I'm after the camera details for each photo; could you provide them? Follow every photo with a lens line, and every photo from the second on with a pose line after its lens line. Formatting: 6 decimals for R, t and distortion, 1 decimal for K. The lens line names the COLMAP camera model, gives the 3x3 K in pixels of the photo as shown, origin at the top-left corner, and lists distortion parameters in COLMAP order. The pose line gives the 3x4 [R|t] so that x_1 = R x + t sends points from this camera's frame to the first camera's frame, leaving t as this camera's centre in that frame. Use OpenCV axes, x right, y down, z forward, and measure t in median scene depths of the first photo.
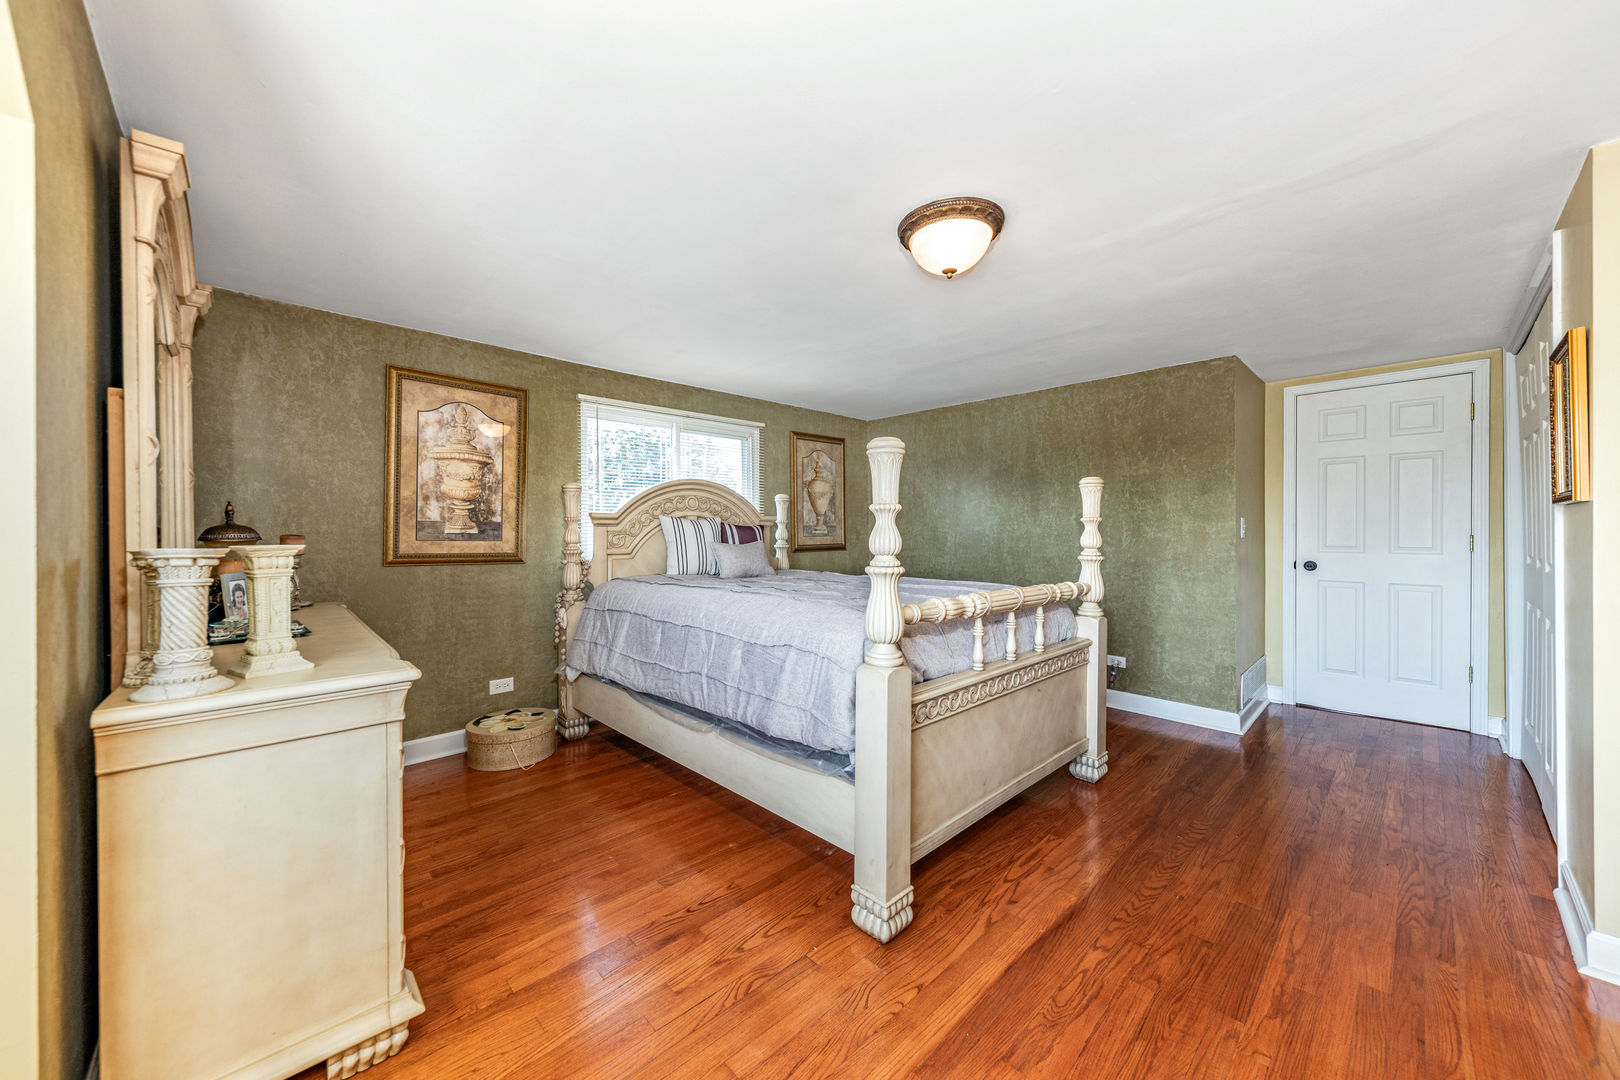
lens RADIAL K [[568.2, 0, 802.9], [0, 568.2, 537.1], [0, 0, 1]] dist [0.001258, 0.000198]
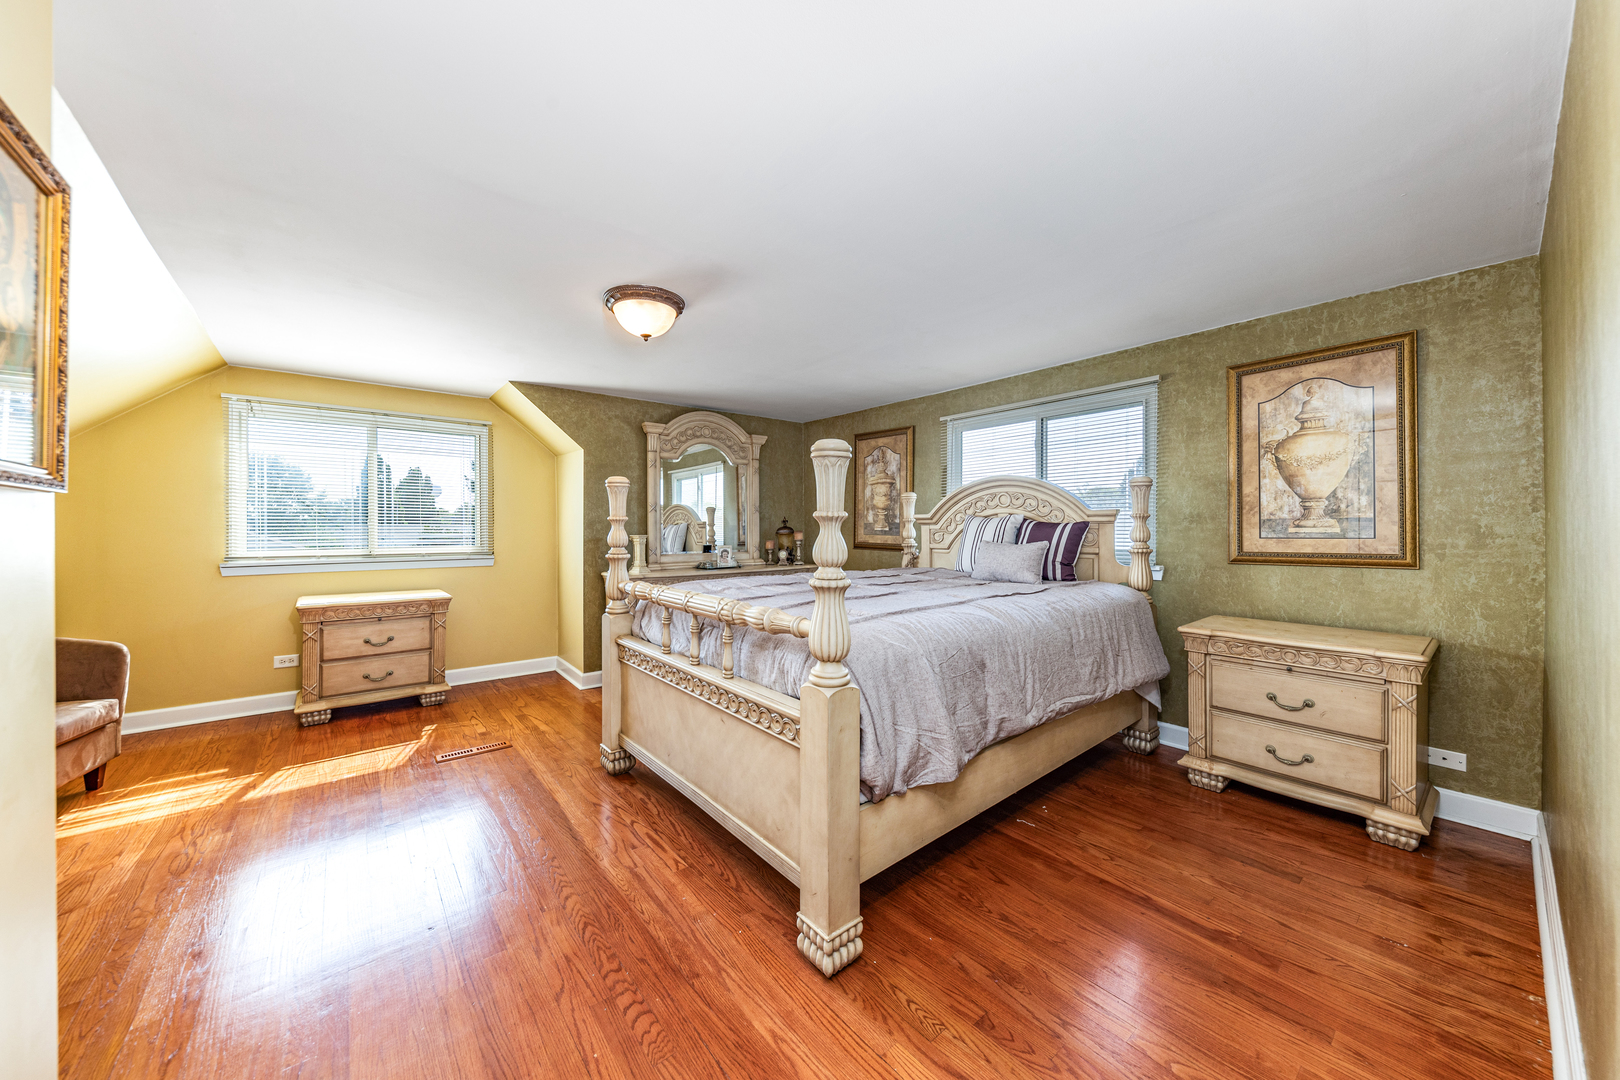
lens RADIAL K [[581.4, 0, 814.2], [0, 581.4, 522.3], [0, 0, 1]] dist [0.000286, 0.000038]
pose [[-0.070012, -0.011858, -0.997476, 0.961354], [-0.010817, 0.999880, -0.011127, -0.009233], [0.997488, 0.010010, -0.070131, 0.900763]]
